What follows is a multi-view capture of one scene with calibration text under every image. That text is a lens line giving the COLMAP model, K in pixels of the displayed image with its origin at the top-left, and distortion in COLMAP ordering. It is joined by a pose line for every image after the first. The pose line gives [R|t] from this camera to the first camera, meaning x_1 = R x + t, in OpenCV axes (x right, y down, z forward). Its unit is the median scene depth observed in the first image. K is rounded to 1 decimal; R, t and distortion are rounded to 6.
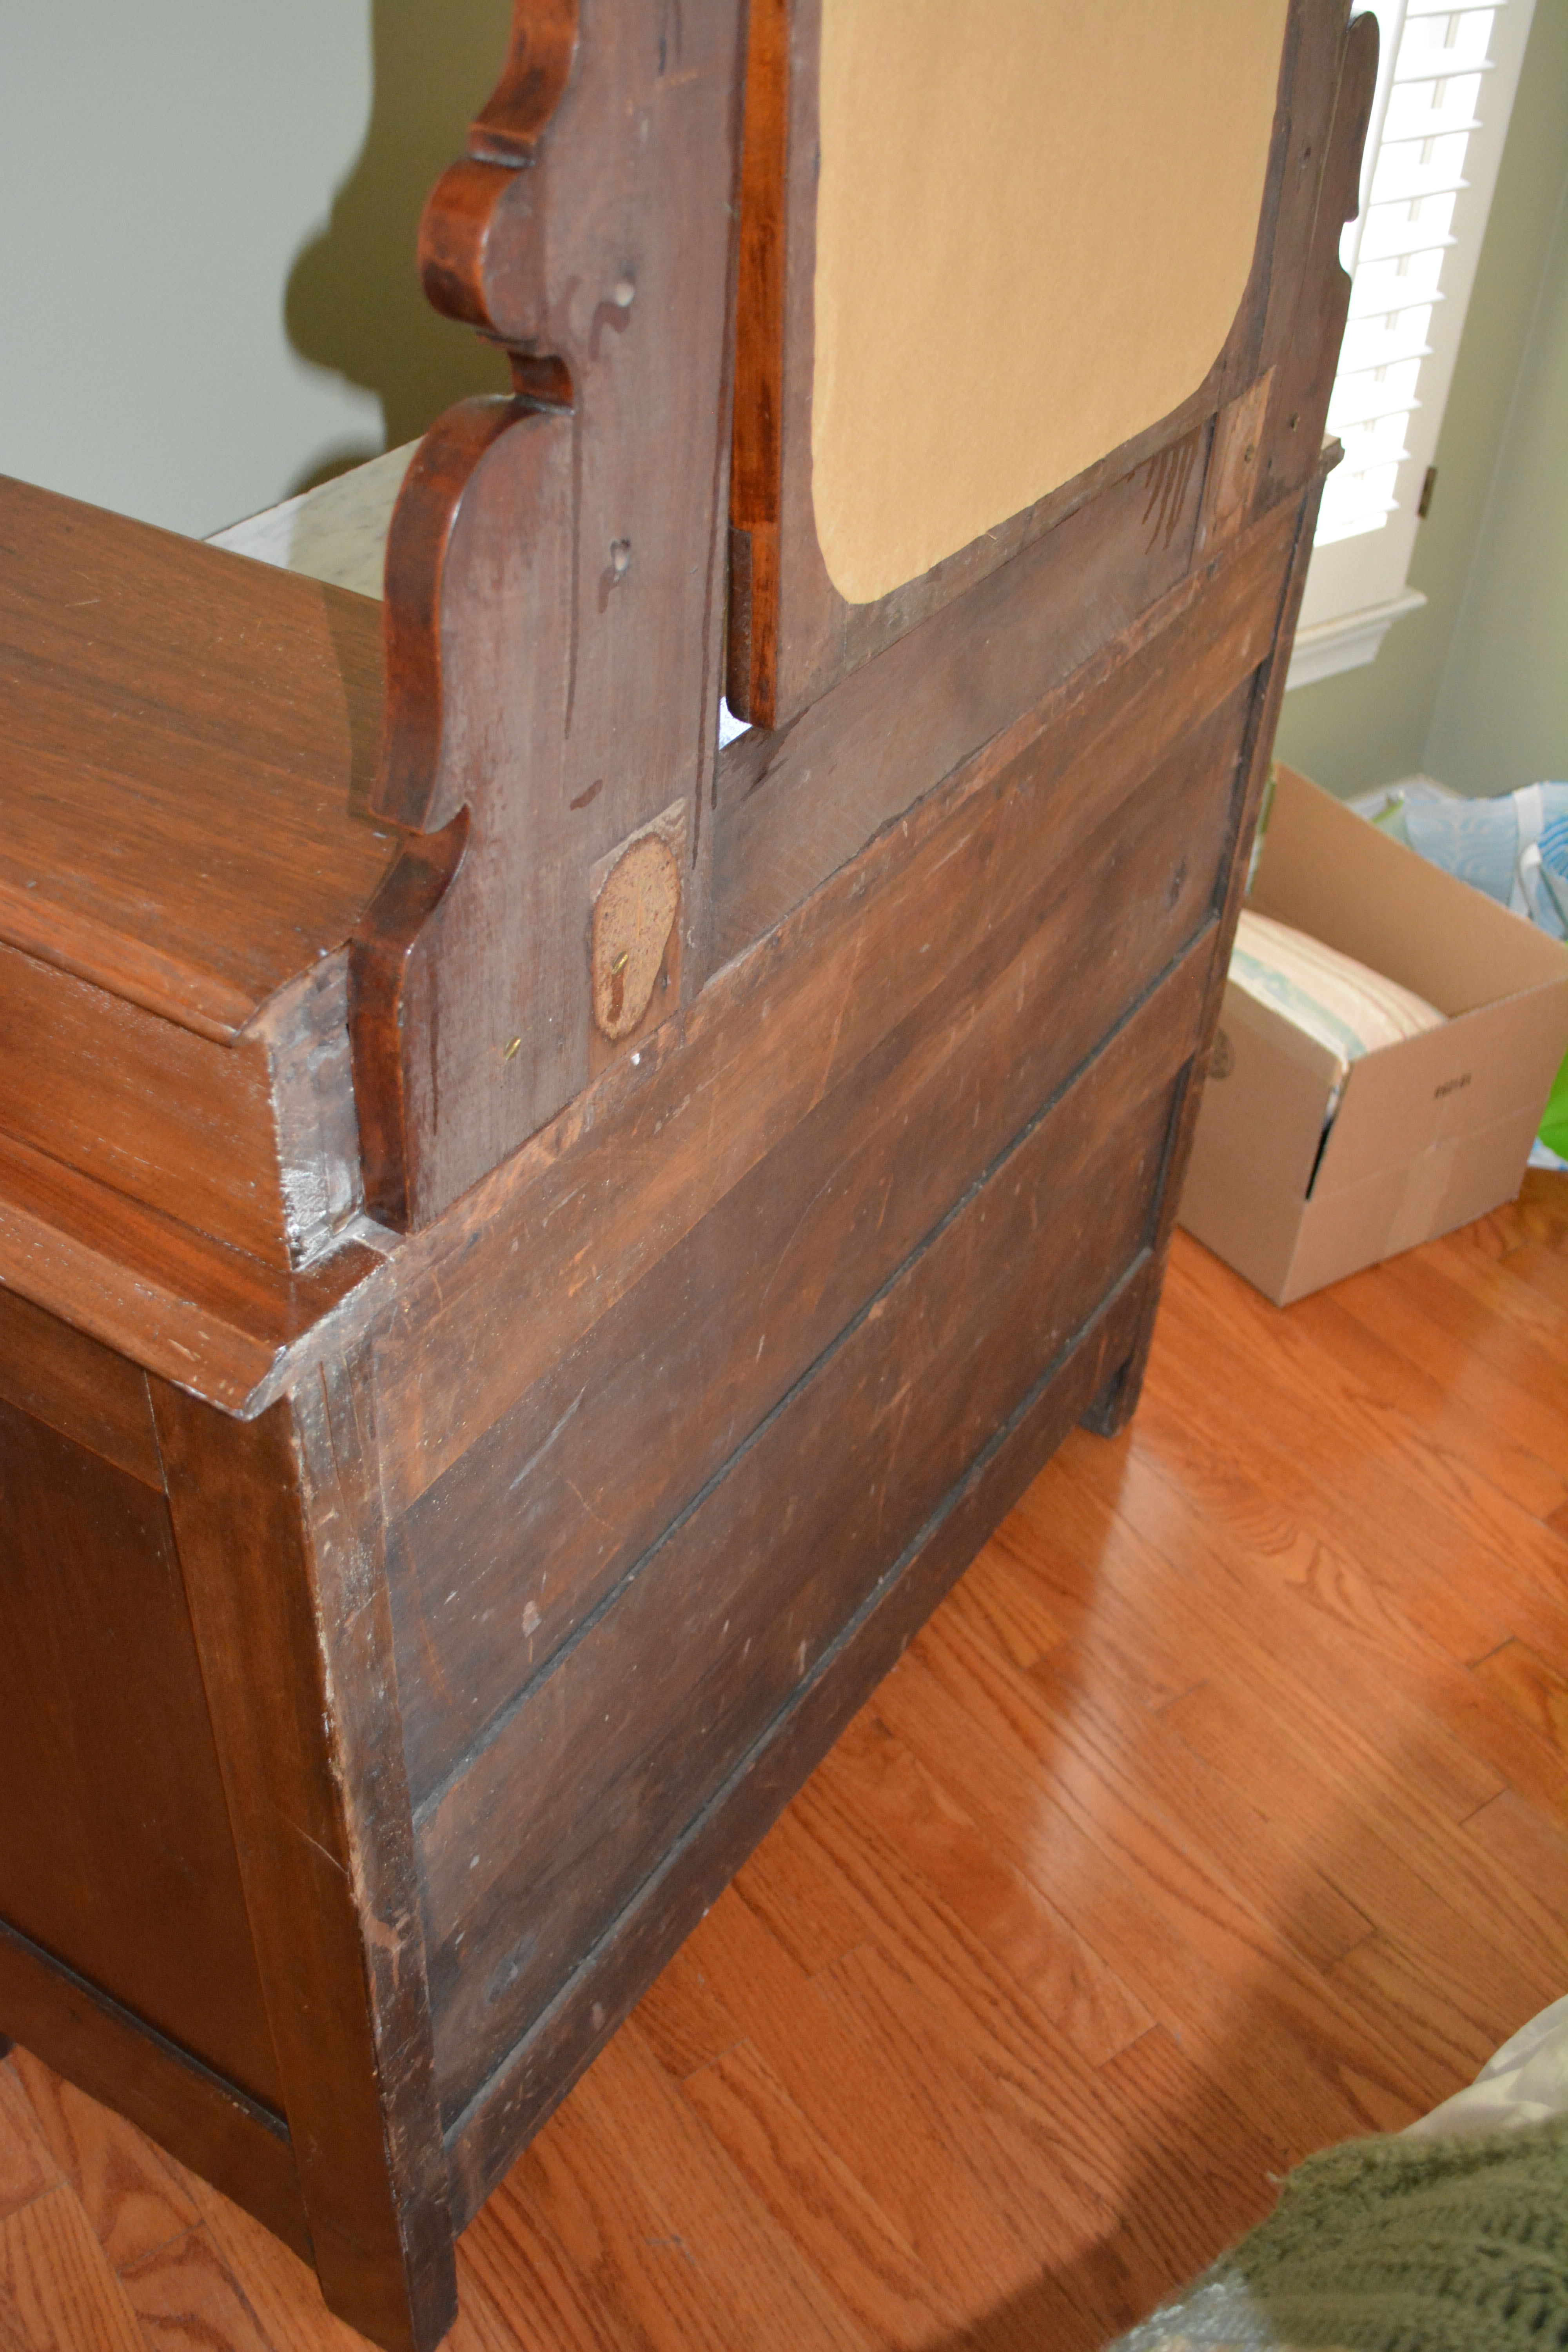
lens RADIAL K [[2184.3, 0, 785.9], [0, 2184.3, 1172.1], [0, 0, 1]] dist [-0.070099, 0.000000]
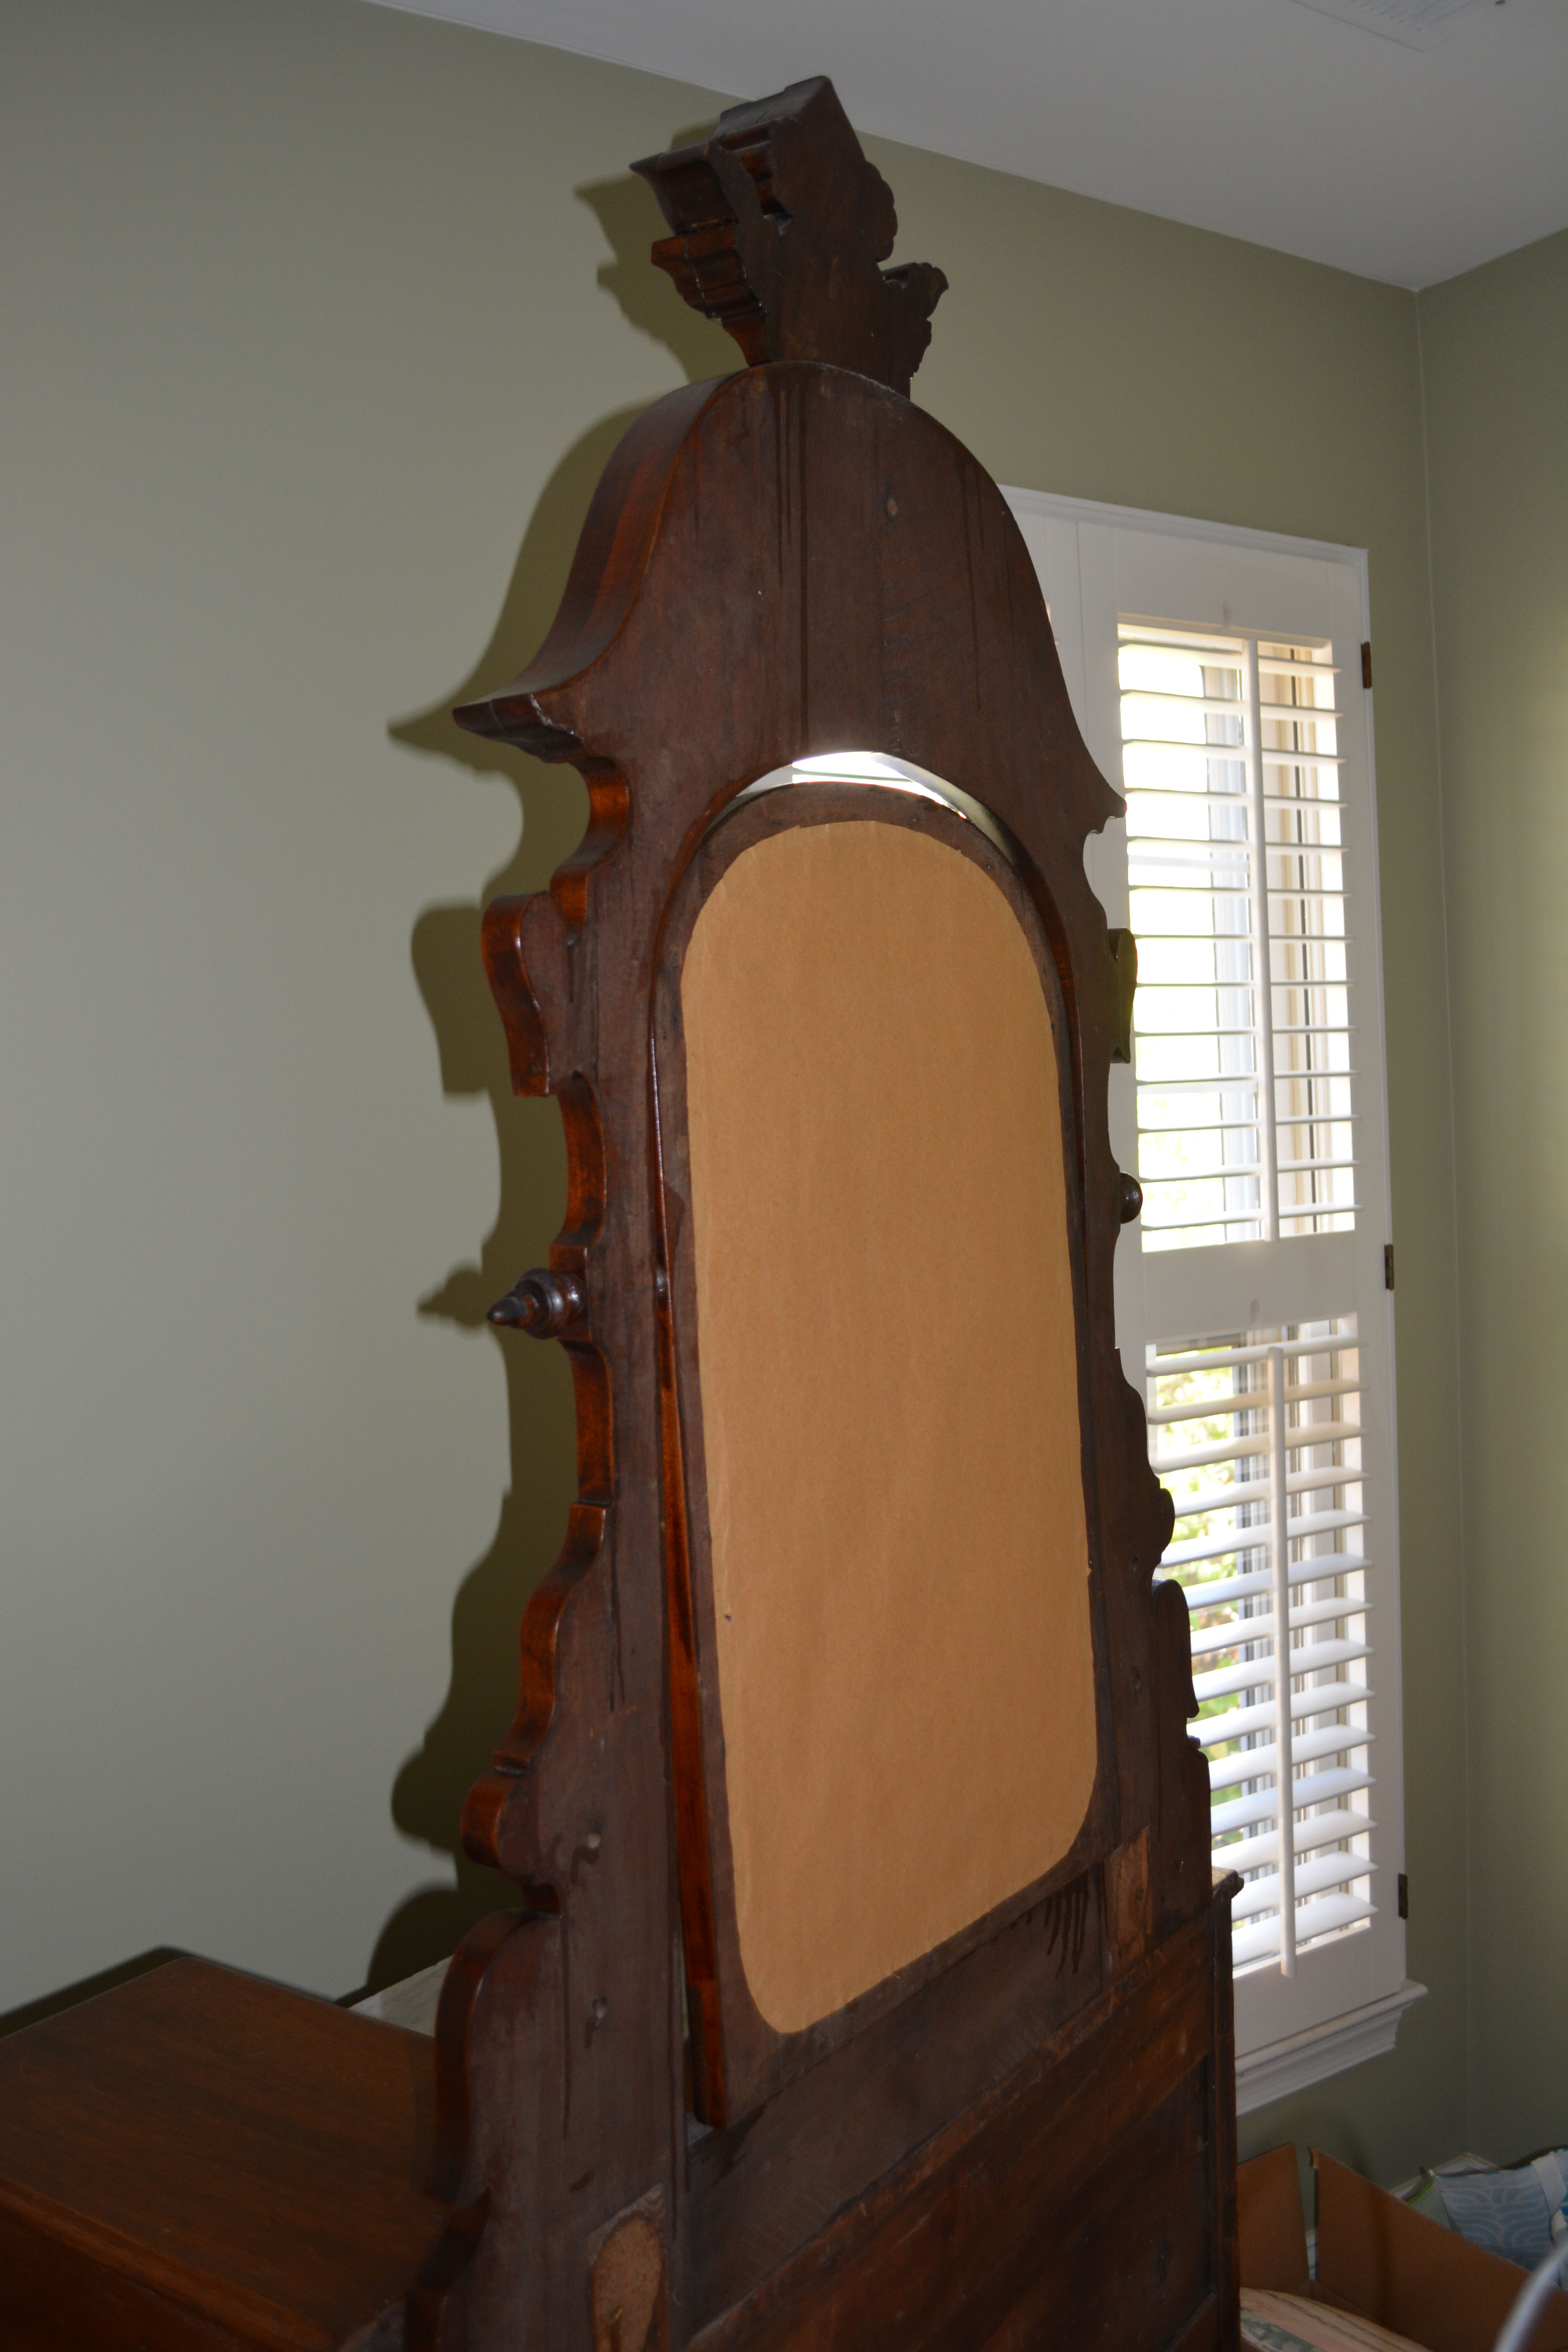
lens RADIAL K [[2184.3, 0, 779.2], [0, 2184.3, 1172.7], [0, 0, 1]] dist [-0.070099, 0.000000]
pose [[0.994659, -0.077309, -0.068391, 0.168034], [0.021911, 0.805628, -0.592016, 0.118243], [0.100866, 0.587355, 0.803019, -0.453248]]
